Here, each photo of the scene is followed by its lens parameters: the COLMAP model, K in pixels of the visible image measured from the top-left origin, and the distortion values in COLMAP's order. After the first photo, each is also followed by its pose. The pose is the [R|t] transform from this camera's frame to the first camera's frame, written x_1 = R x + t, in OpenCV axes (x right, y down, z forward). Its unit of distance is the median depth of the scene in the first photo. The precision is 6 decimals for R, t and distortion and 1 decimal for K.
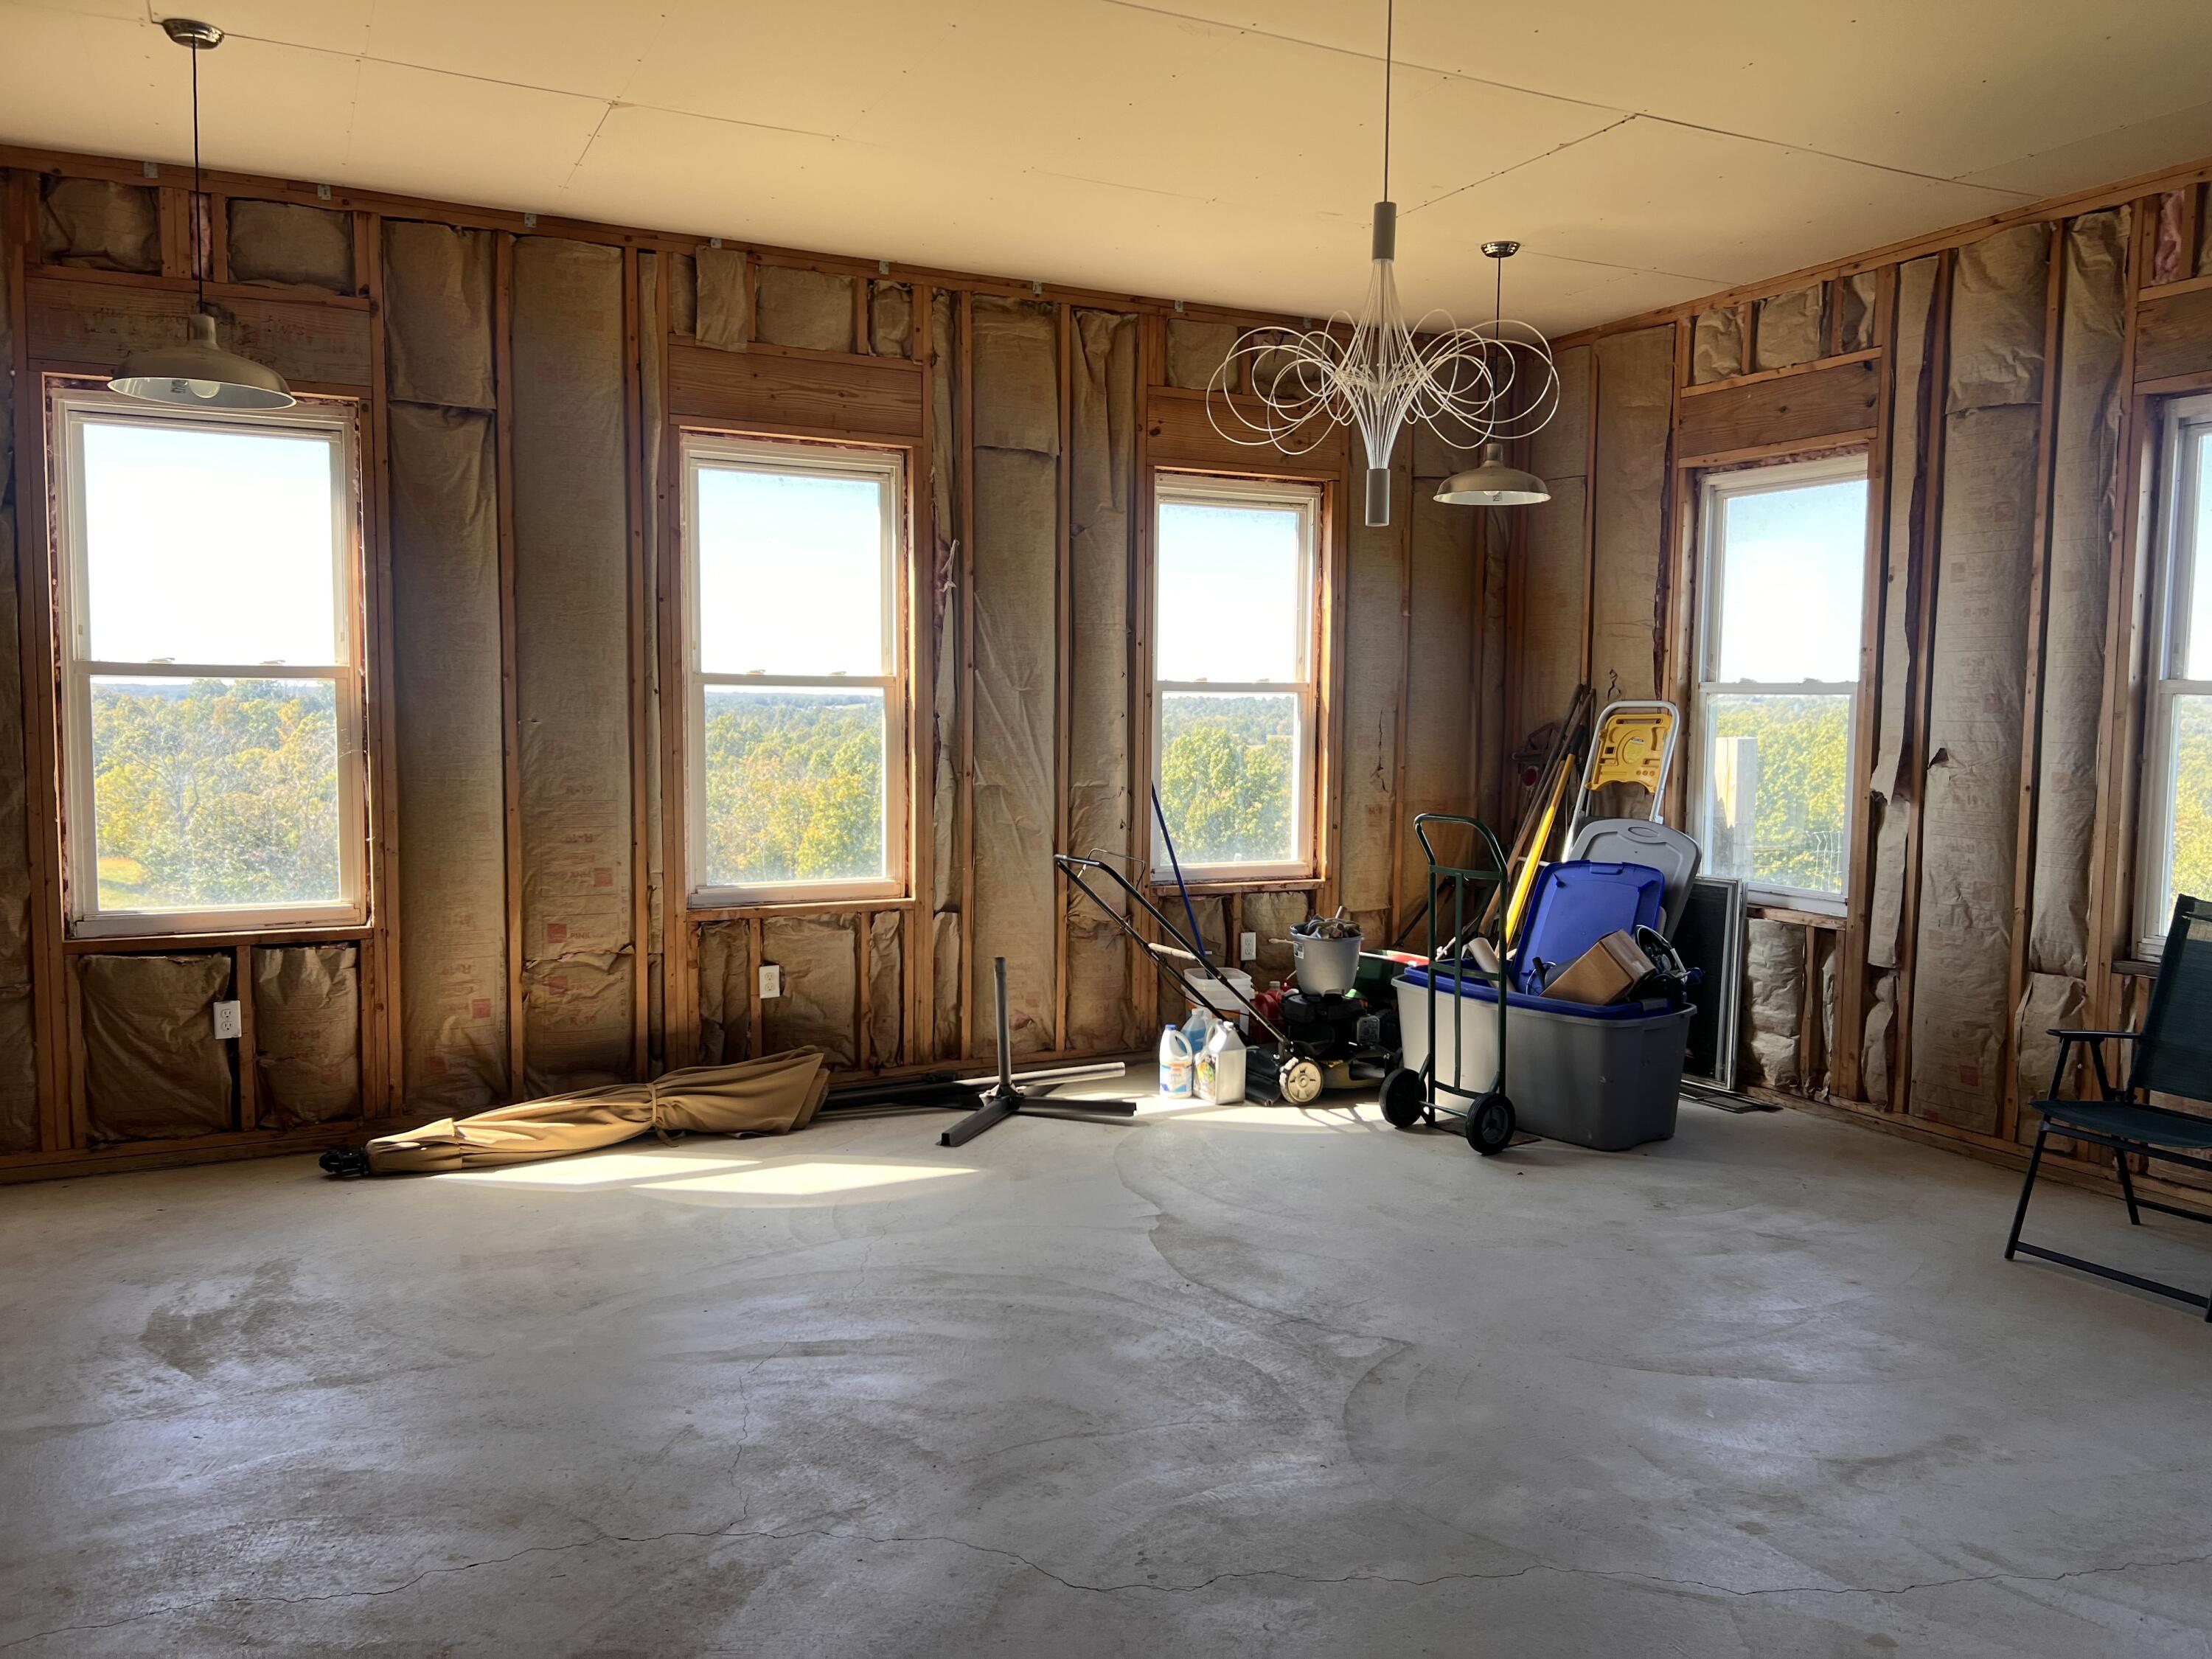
lens RADIAL K [[1677.8, 0, 1119.9], [0, 1677.8, 824.2], [0, 0, 1]] dist [0.042027, -0.032337]
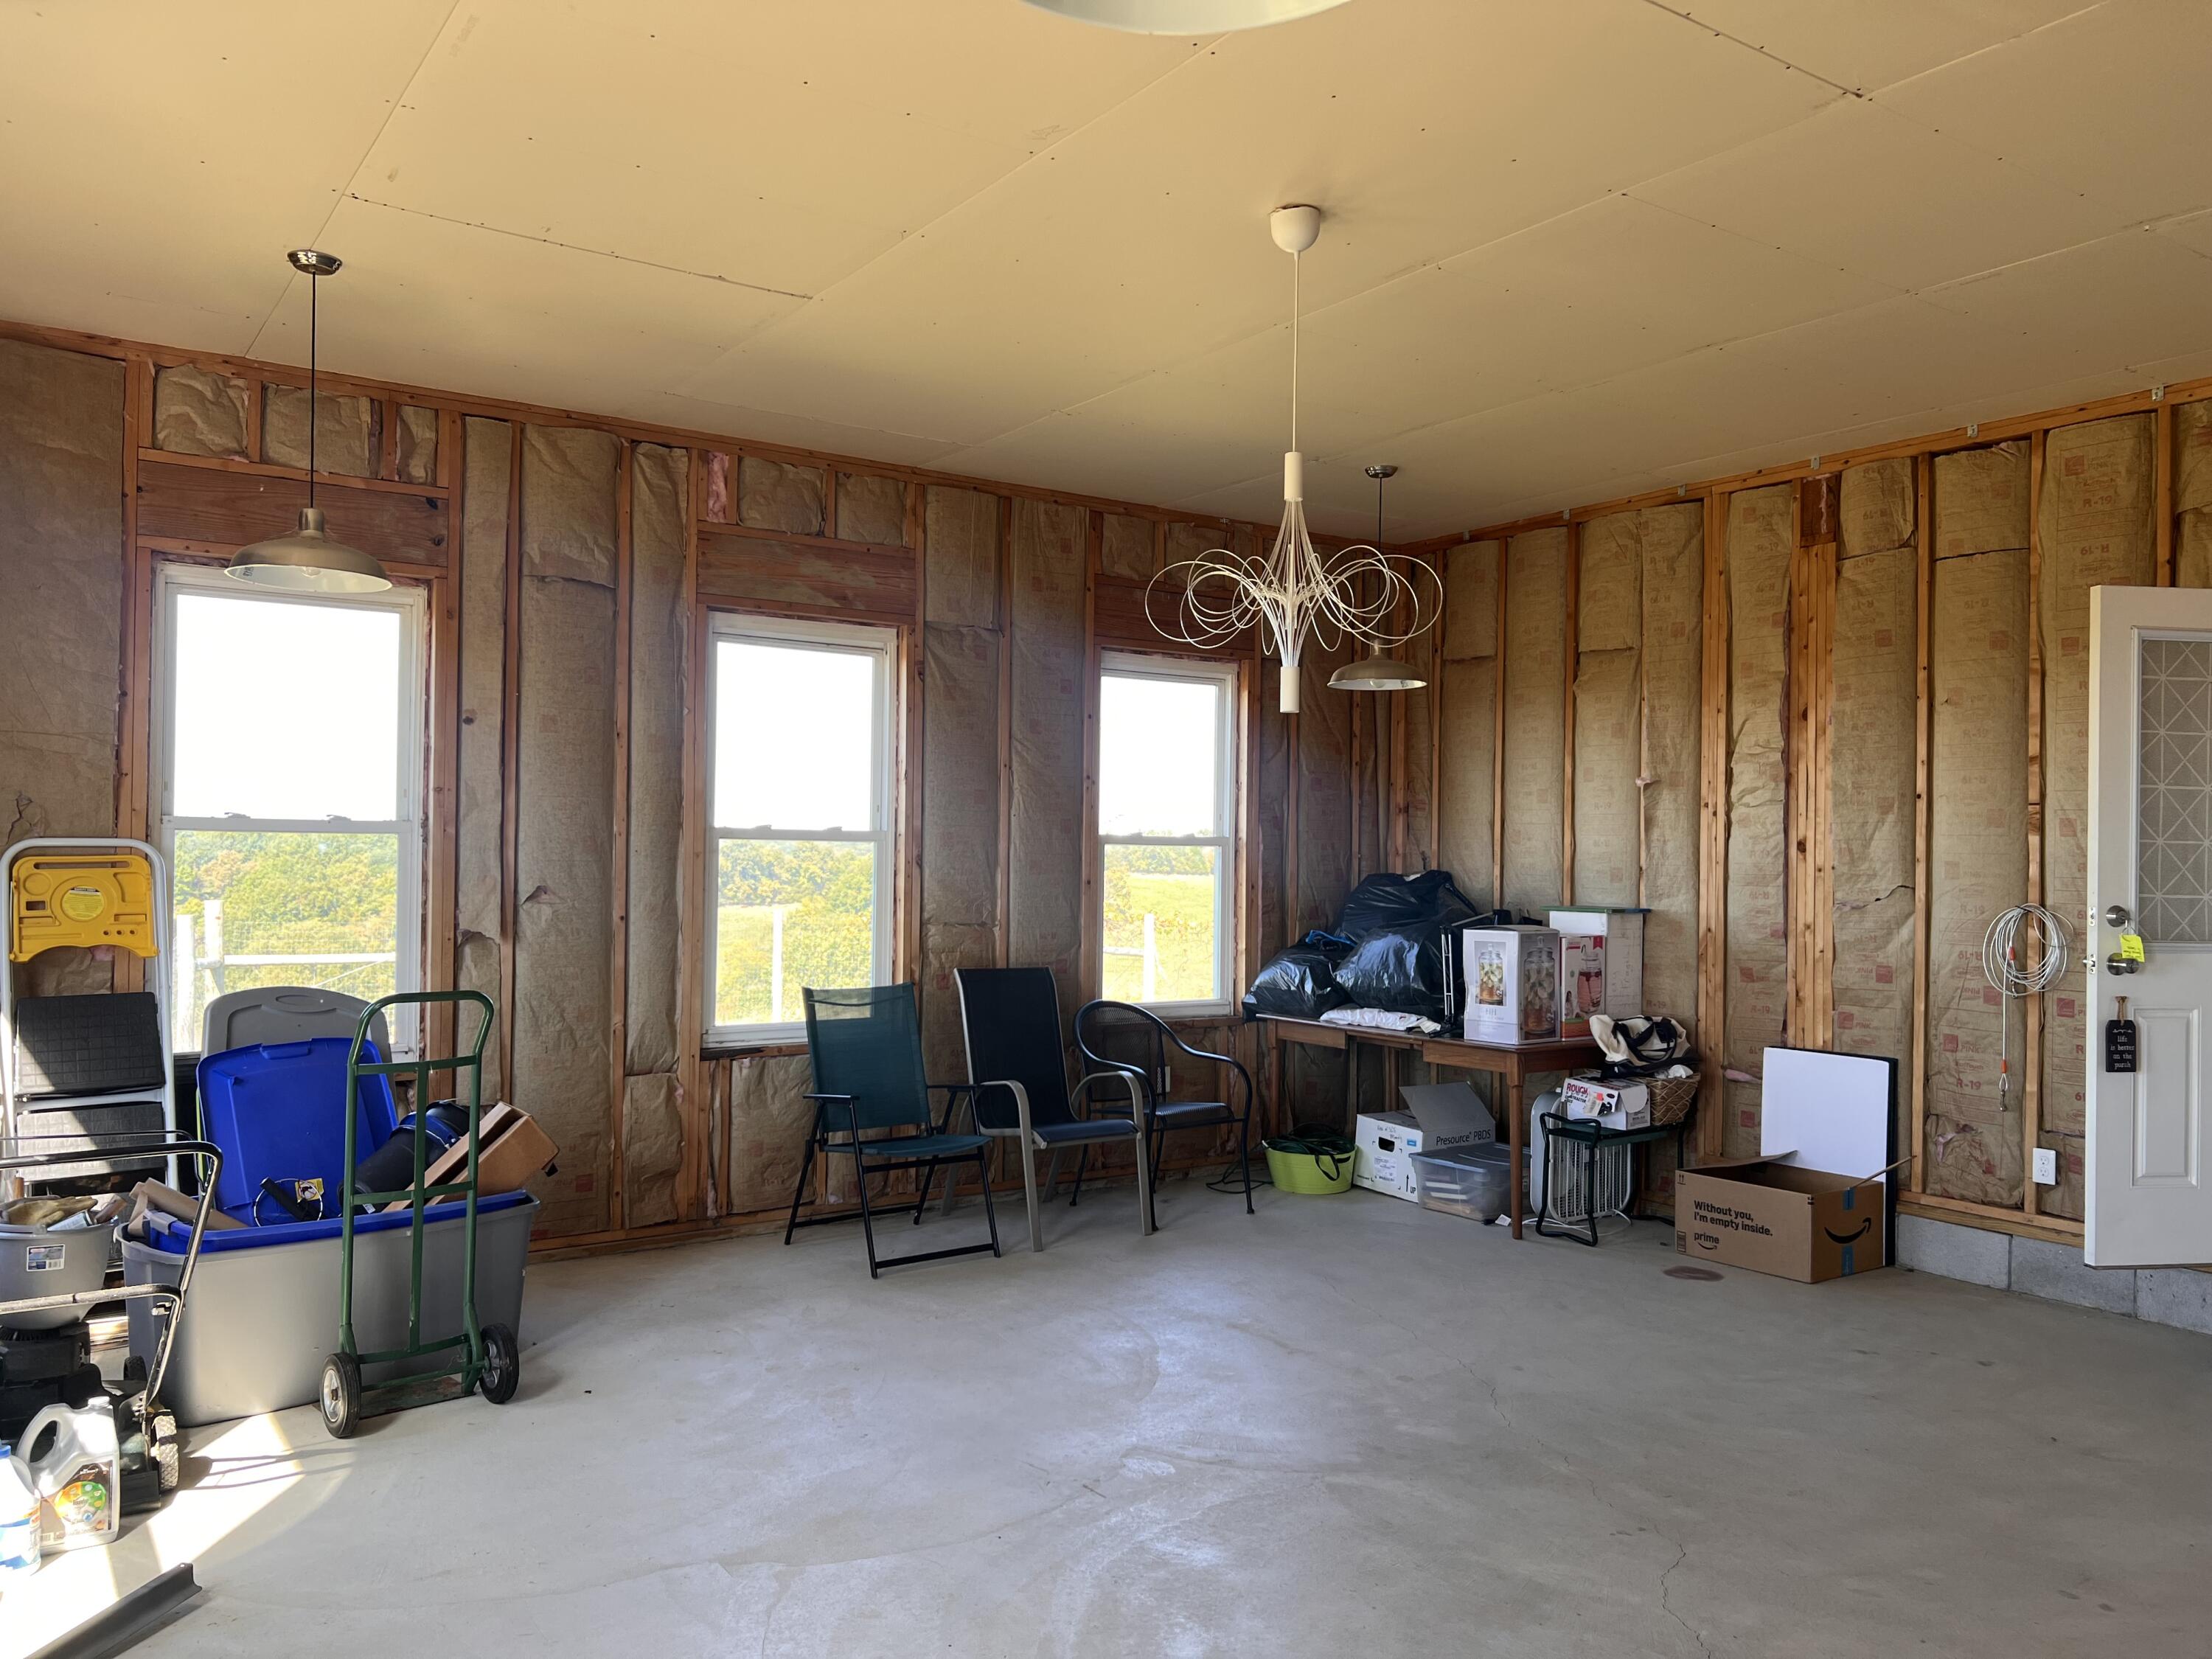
lens RADIAL K [[1677.8, 0, 1119.9], [0, 1677.8, 824.2], [0, 0, 1]] dist [0.042027, -0.032337]
pose [[-0.144780, 0.004933, 0.989452, -0.595805], [0.060967, 0.998132, 0.003945, -0.062999], [-0.987584, 0.060895, -0.144811, 0.758903]]
